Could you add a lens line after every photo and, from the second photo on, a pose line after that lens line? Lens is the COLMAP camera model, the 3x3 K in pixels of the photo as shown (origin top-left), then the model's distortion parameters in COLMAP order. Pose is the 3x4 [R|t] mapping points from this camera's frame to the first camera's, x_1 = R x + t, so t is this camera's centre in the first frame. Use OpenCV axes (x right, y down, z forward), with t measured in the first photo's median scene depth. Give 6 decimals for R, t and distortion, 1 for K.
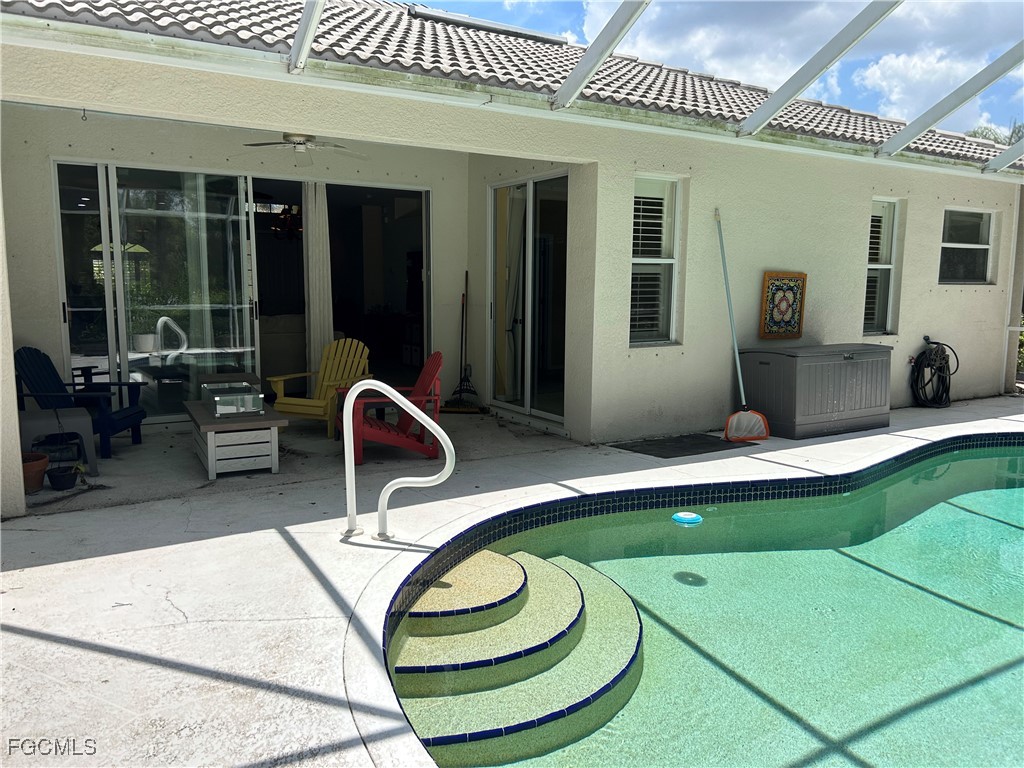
lens RADIAL K [[767.3, 0, 512.0], [0, 767.3, 384.0], [0, 0, 1]] dist [0.075474, -0.081502]
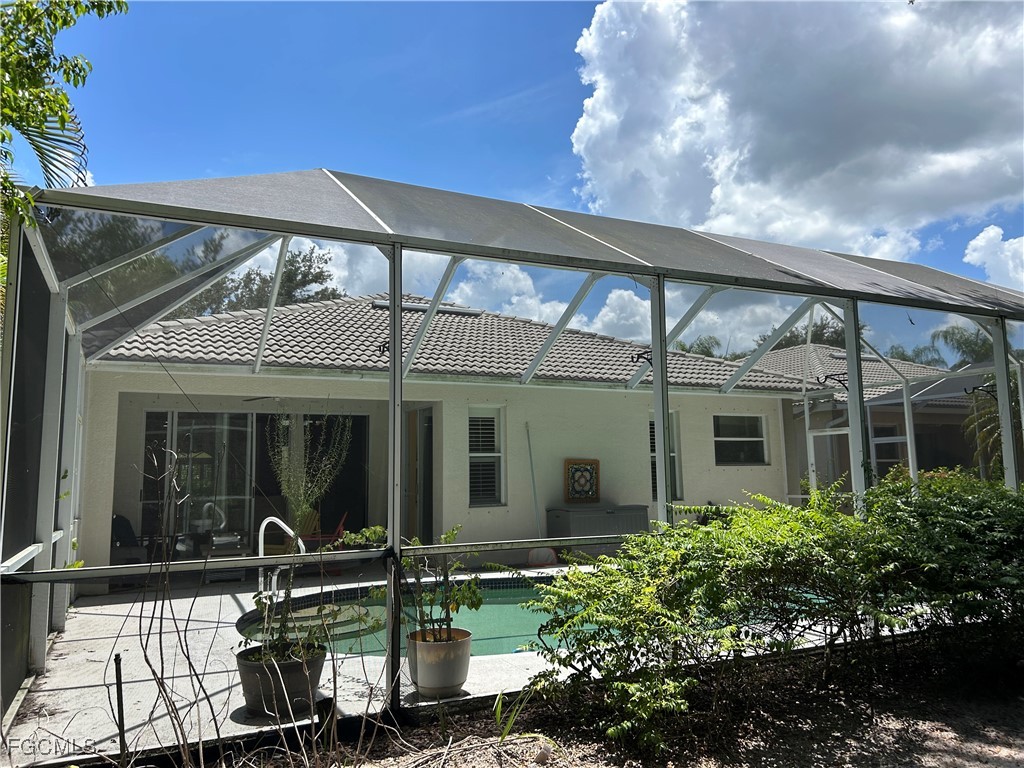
lens RADIAL K [[767.3, 0, 512.0], [0, 767.3, 384.0], [0, 0, 1]] dist [0.075474, -0.081502]
pose [[0.995764, -0.034540, -0.085211, 0.375379], [0.012445, 0.968861, -0.247293, 0.099005], [0.091099, 0.245186, 0.965187, -0.608269]]
